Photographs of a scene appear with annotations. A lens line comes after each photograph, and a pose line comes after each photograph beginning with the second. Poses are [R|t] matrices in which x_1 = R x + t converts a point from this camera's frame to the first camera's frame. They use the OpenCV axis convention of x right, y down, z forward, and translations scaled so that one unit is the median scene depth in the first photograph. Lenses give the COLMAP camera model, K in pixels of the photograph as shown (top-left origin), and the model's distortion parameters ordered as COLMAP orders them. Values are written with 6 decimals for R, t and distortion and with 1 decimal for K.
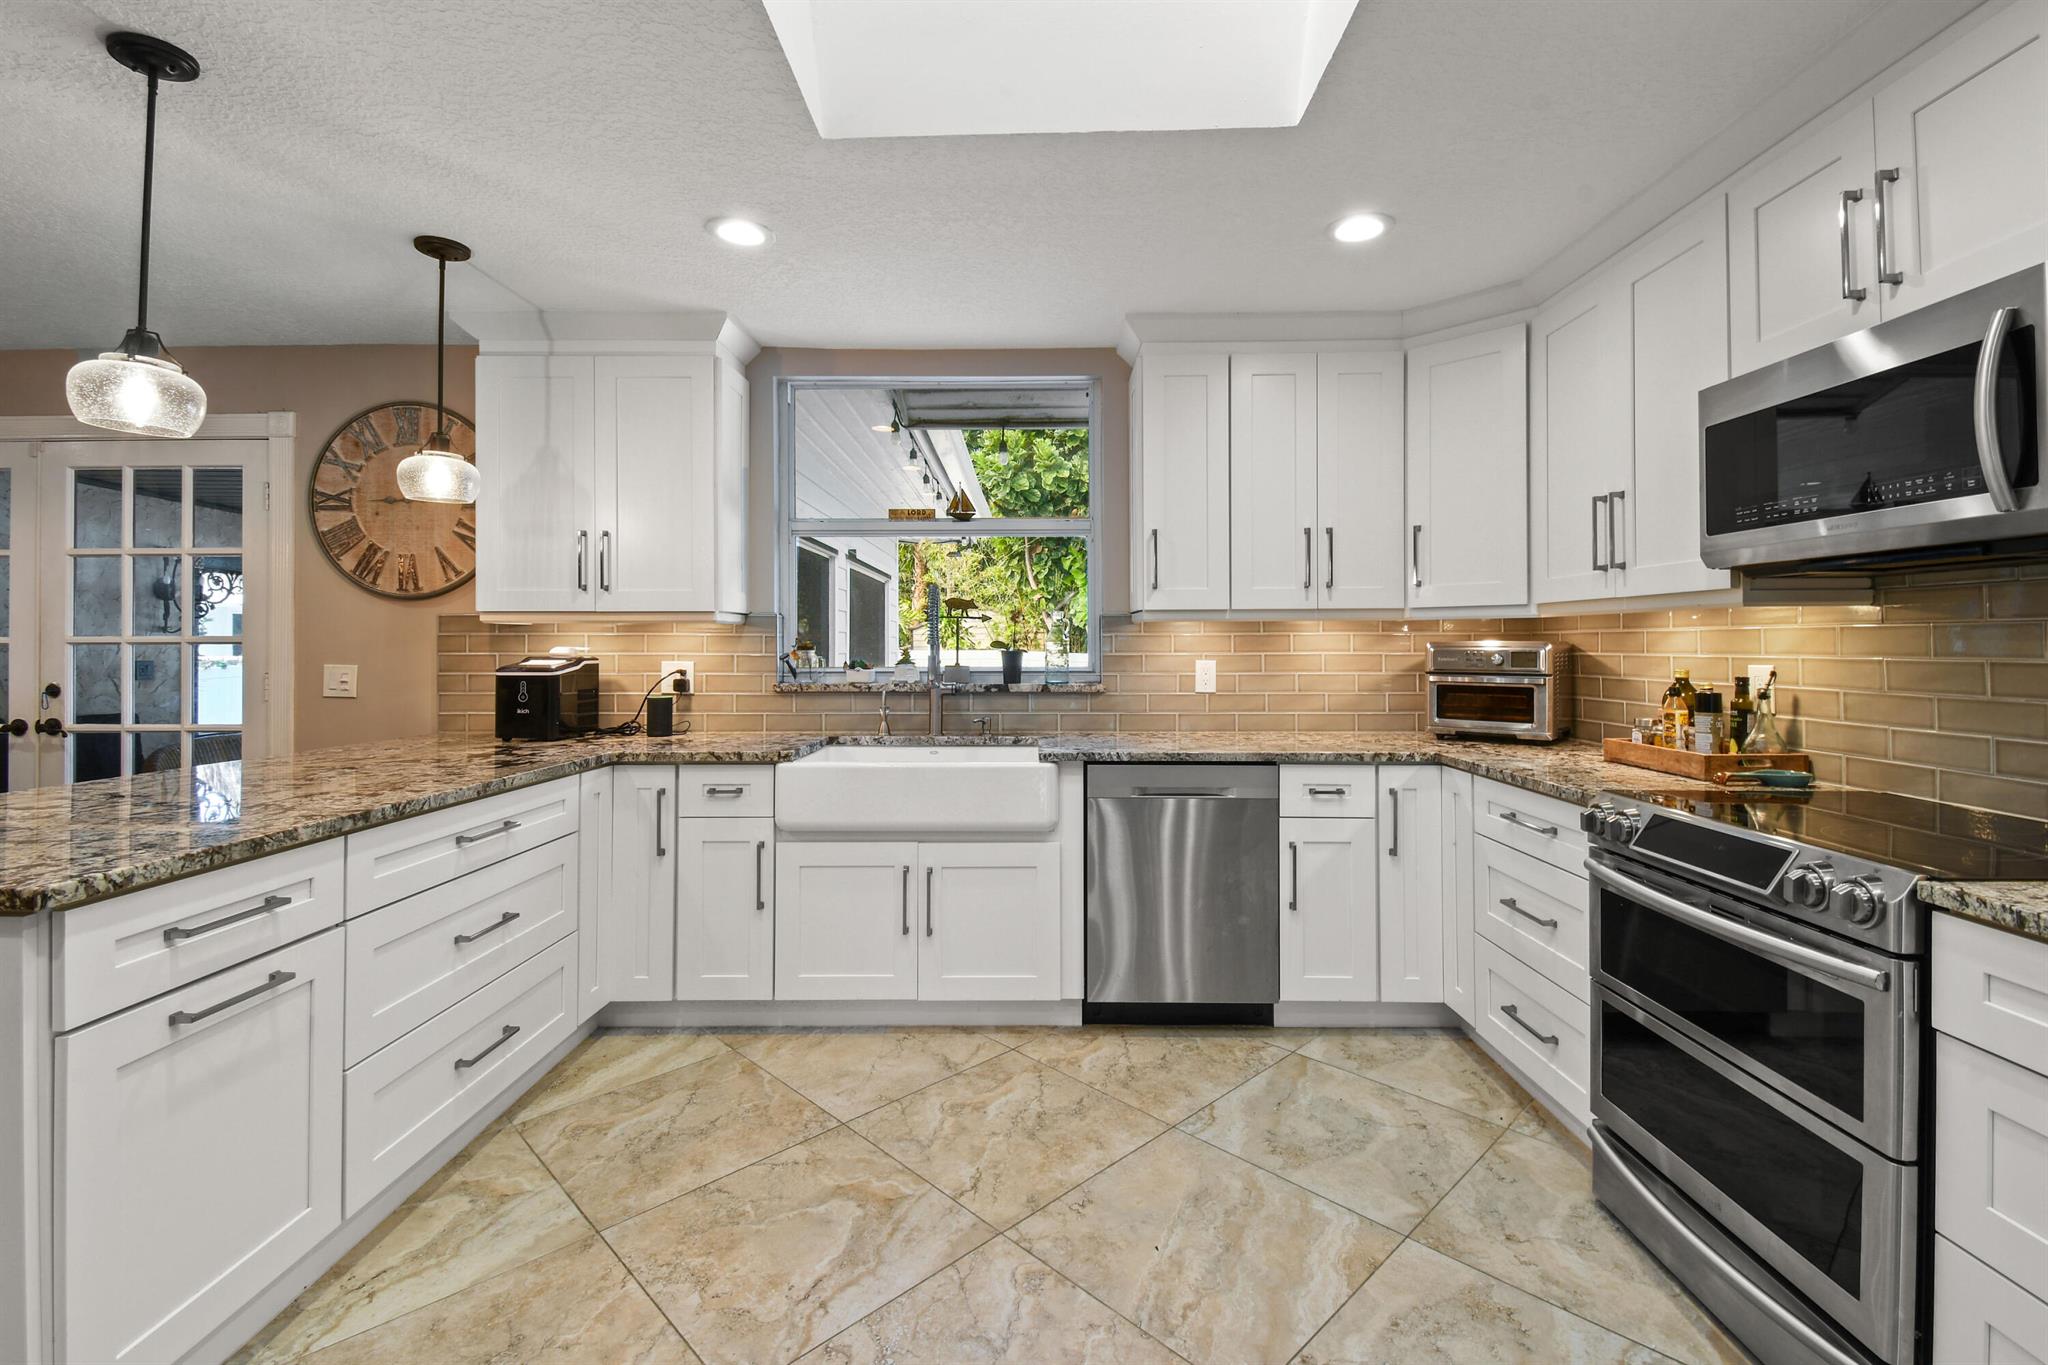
lens RADIAL K [[909.8, 0, 1033.7], [0, 909.8, 637.7], [0, 0, 1]] dist [0.034778, -0.024145]
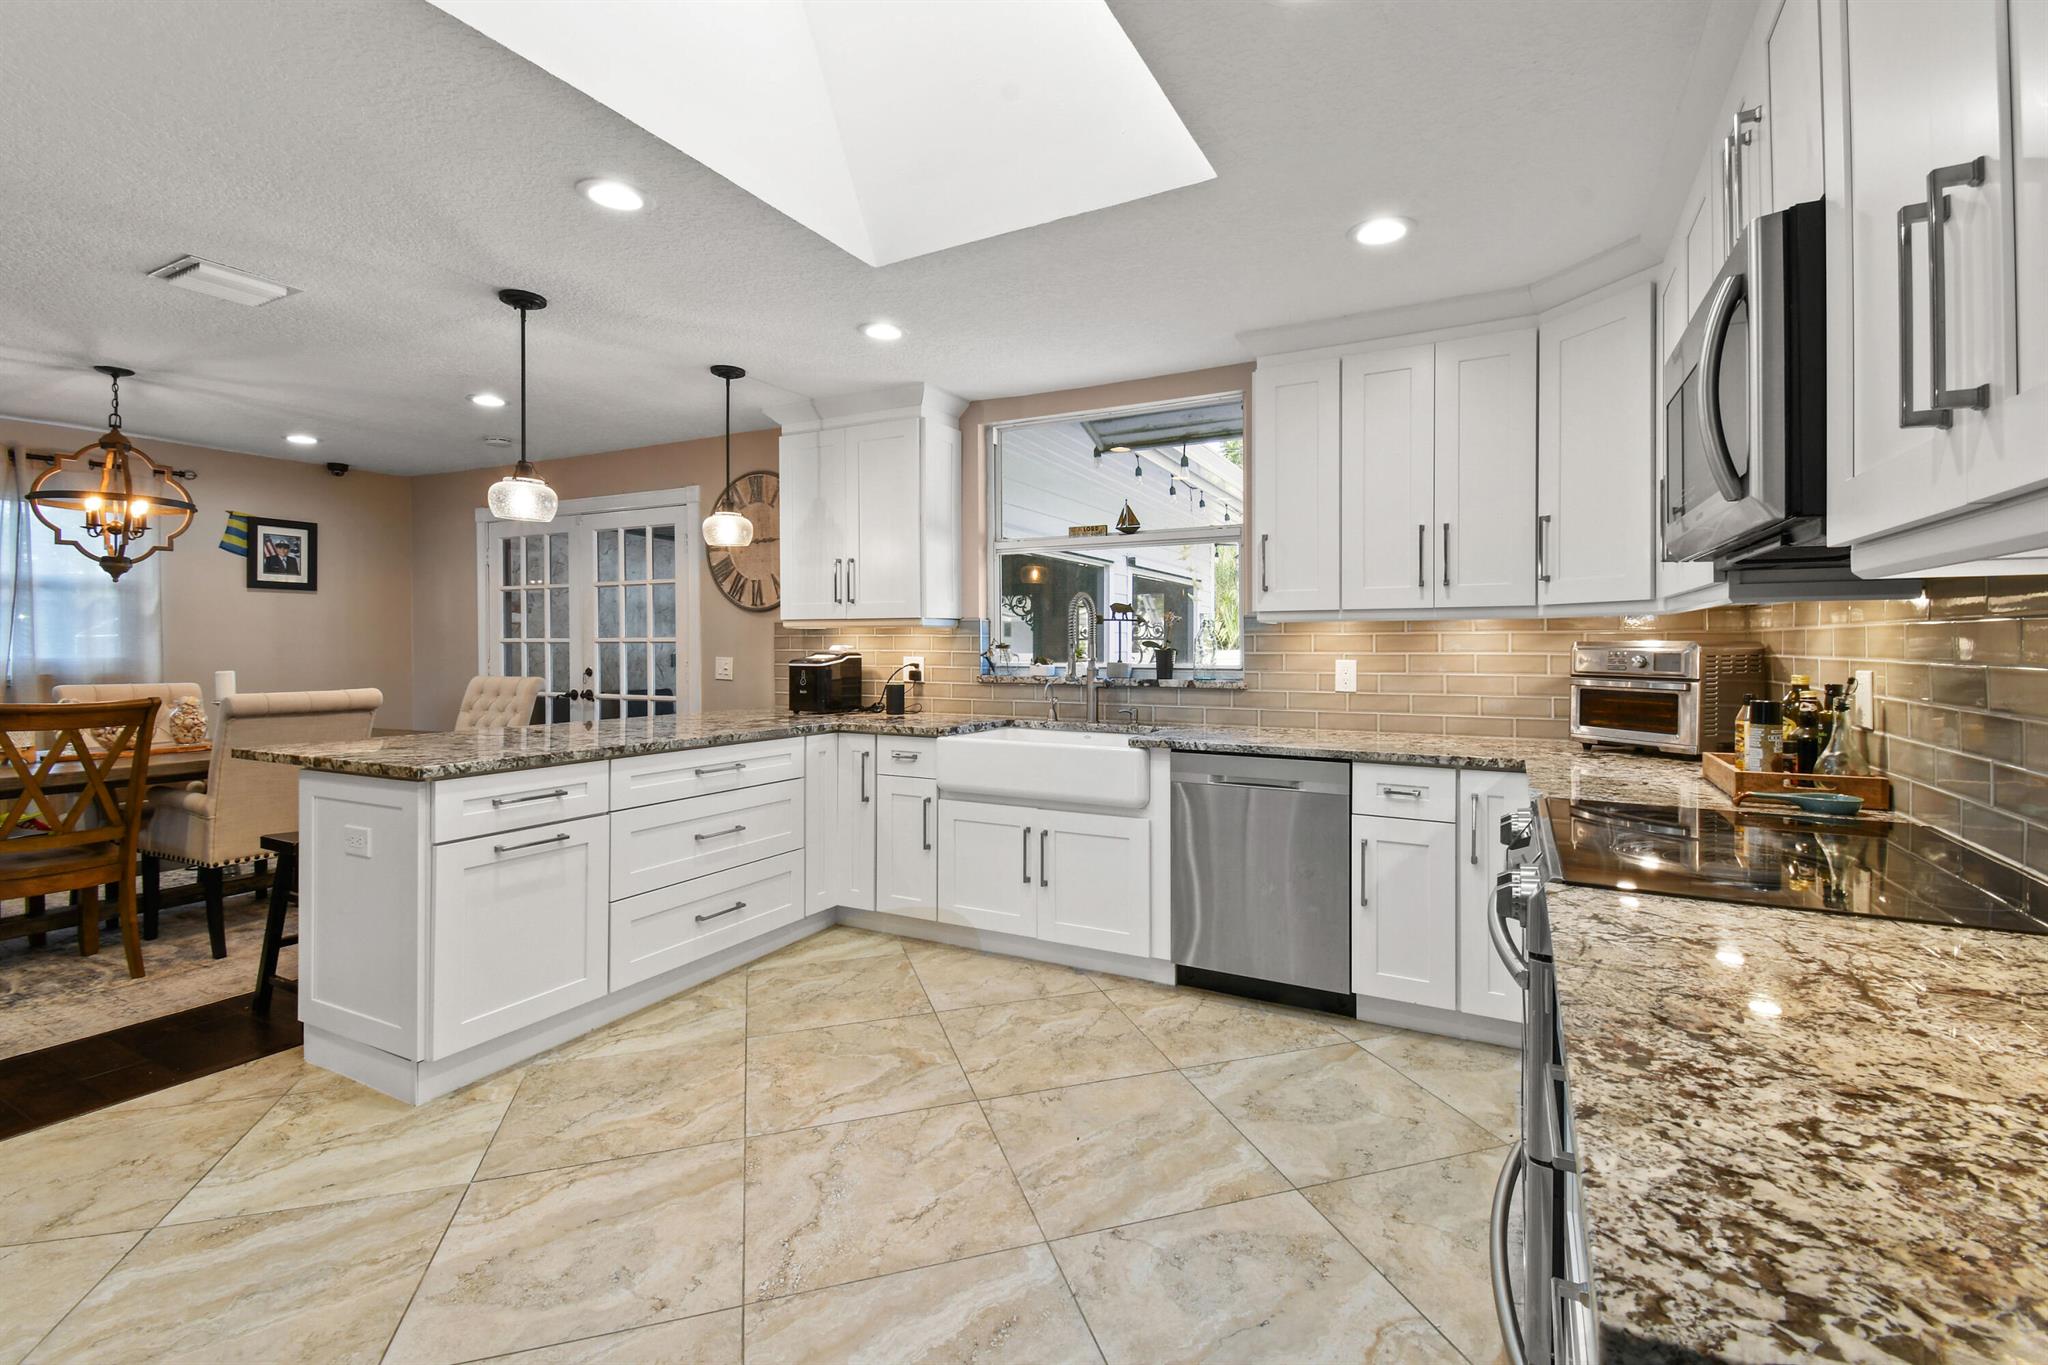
lens RADIAL K [[907.2, 0, 1035.1], [0, 907.2, 649.3], [0, 0, 1]] dist [0.032123, -0.023066]
pose [[0.889895, 0.004164, -0.456147, 0.415807], [0.003082, 0.999881, 0.015141, -0.003834], [0.456156, -0.014880, 0.889776, -0.064311]]
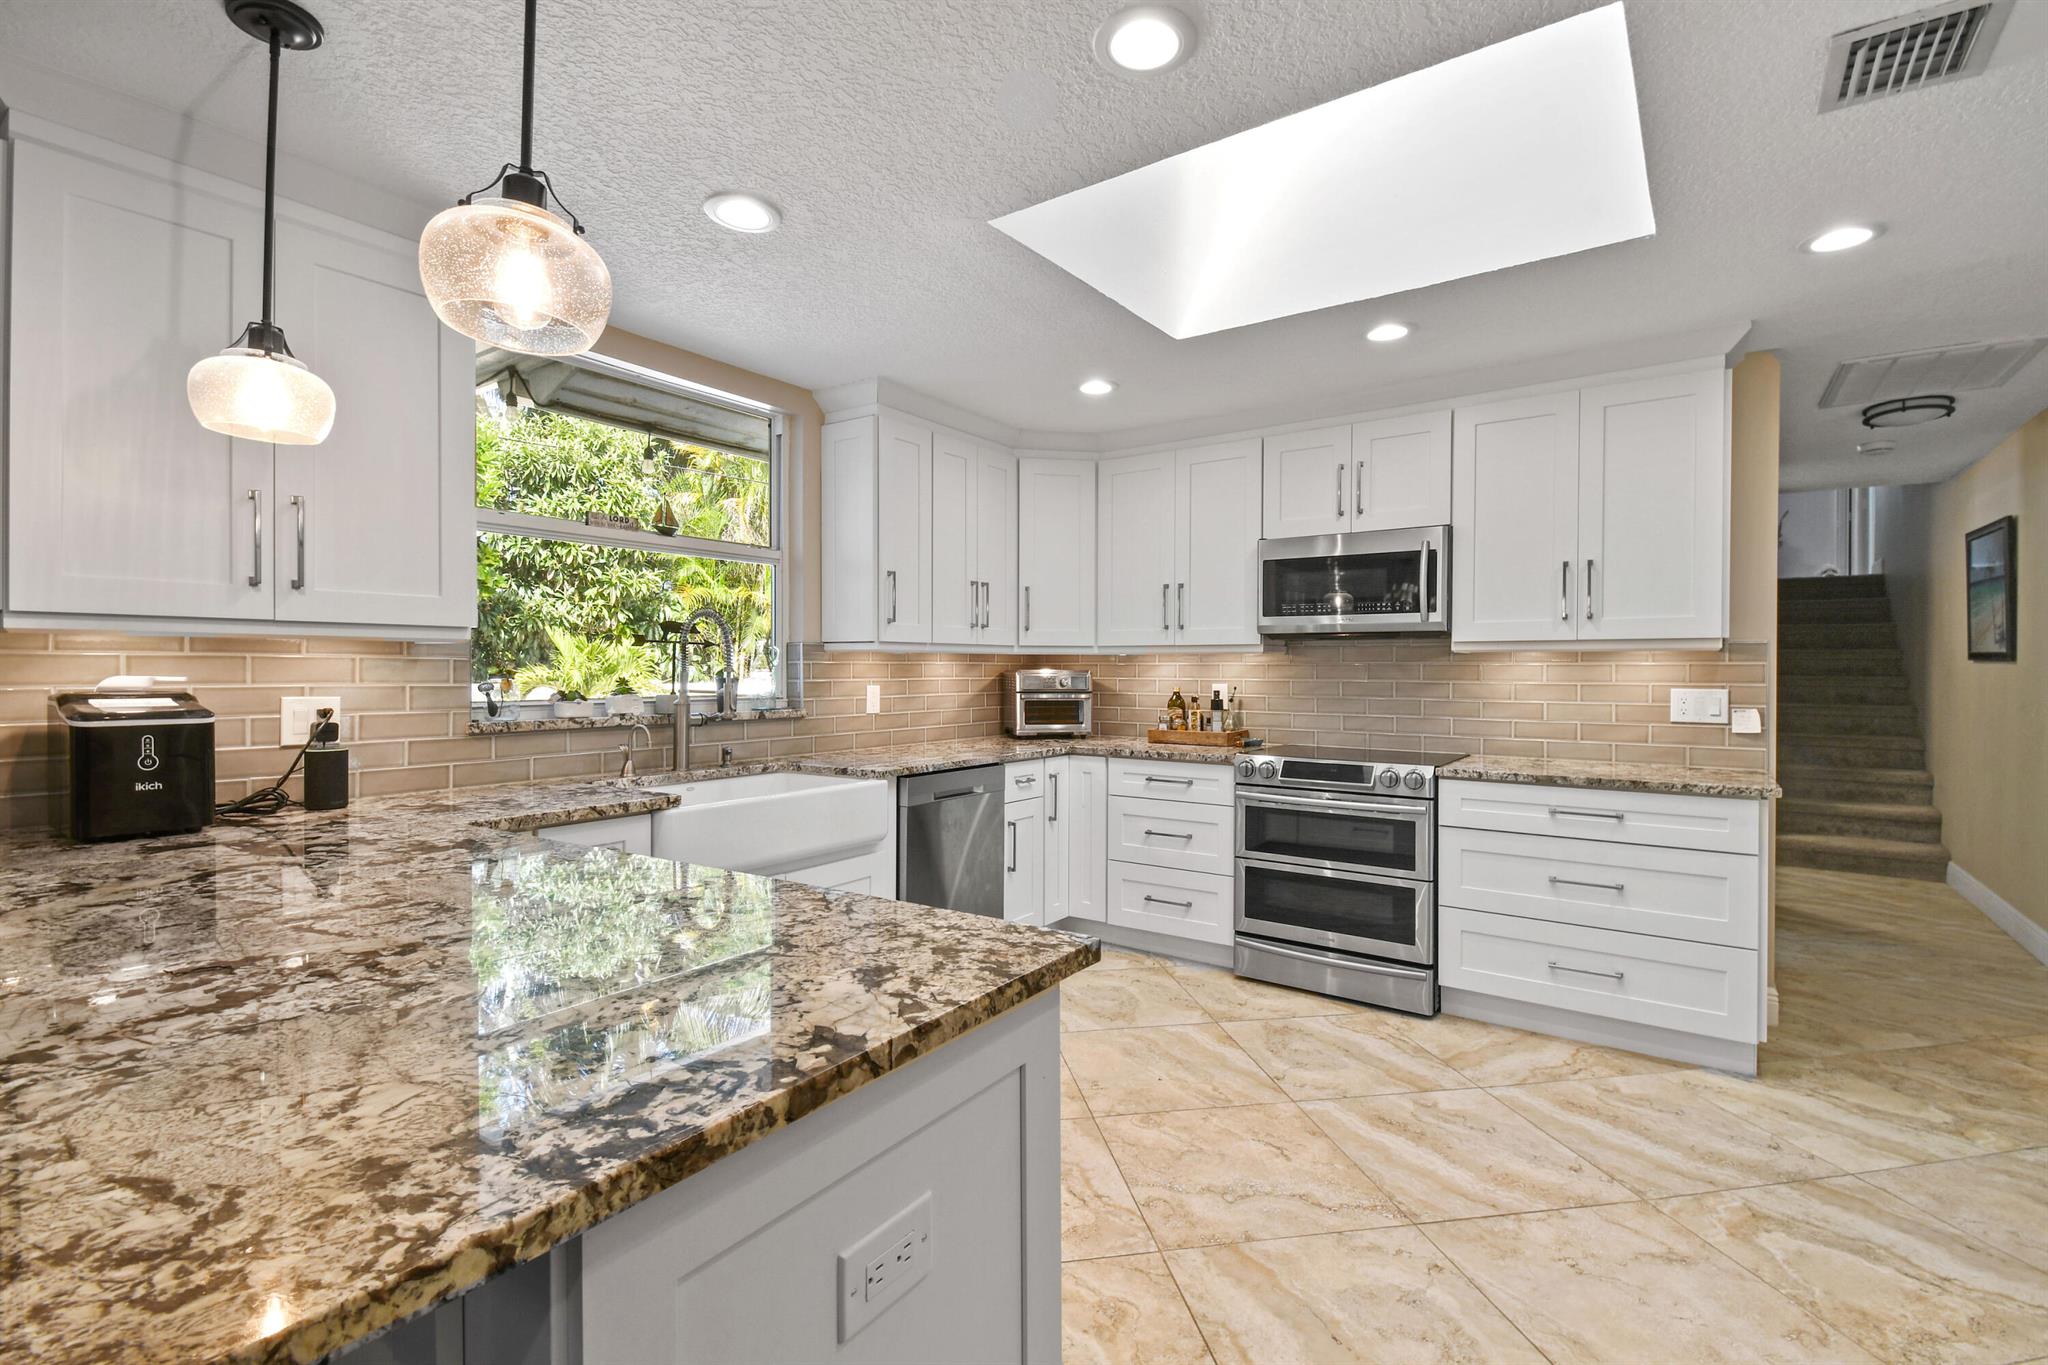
lens RADIAL K [[923.1, 0, 1039.8], [0, 923.1, 670.4], [0, 0, 1]] dist [0.033124, -0.025350]
pose [[0.560575, 0.000826, 0.828104, -0.799392], [-0.010796, 0.999922, 0.006311, -0.004256], [-0.828034, -0.012478, 0.560540, 0.213509]]
